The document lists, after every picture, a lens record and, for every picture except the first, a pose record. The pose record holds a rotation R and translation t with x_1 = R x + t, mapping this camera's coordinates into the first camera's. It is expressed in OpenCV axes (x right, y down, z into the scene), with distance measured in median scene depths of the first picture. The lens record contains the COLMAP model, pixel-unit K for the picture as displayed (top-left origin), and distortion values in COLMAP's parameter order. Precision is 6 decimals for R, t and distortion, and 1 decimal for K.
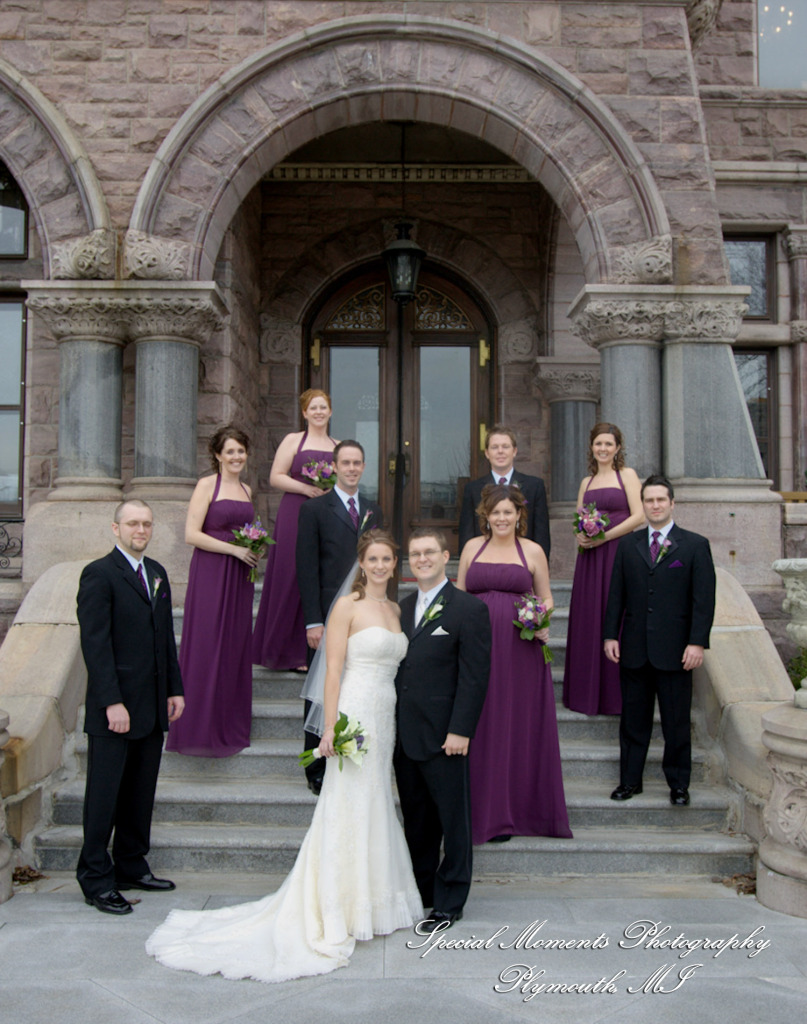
lens RADIAL K [[1145.8, 0, 415.5], [0, 1145.8, 511.3], [0, 0, 1]] dist [-0.057162, 0.016282]
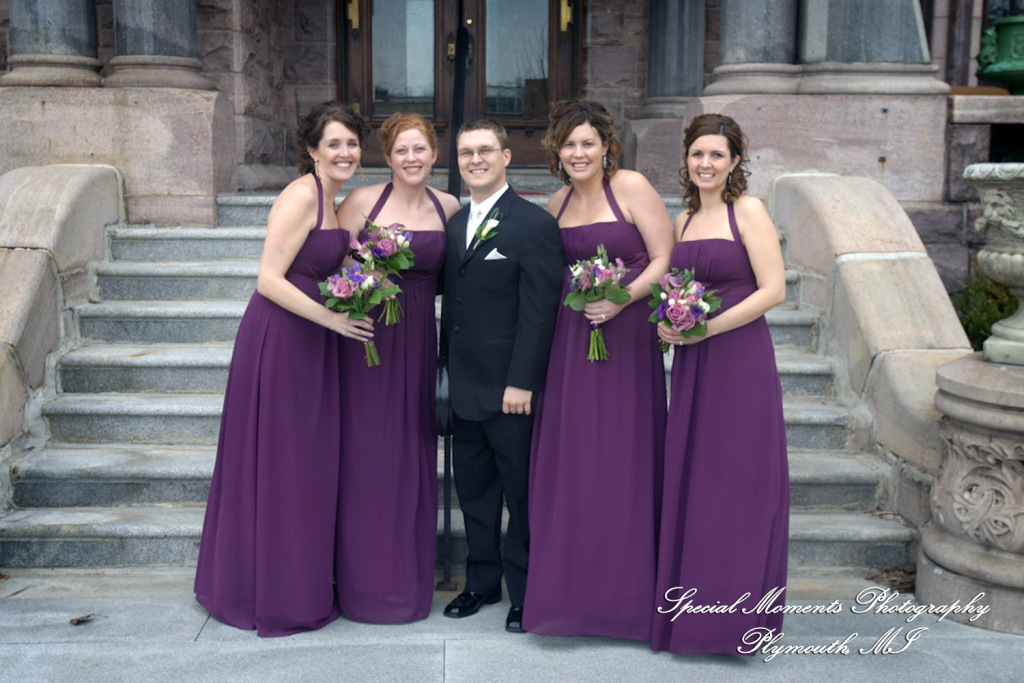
lens RADIAL K [[1225.2, 0, 511.2], [0, 1225.2, 358.6], [0, 0, 1]] dist [0.007738, 0.035684]
pose [[0.999589, 0.000030, 0.028655, -0.004619], [-0.005449, 0.981951, 0.189058, 0.015859], [-0.028133, -0.189137, 0.981548, 0.184386]]
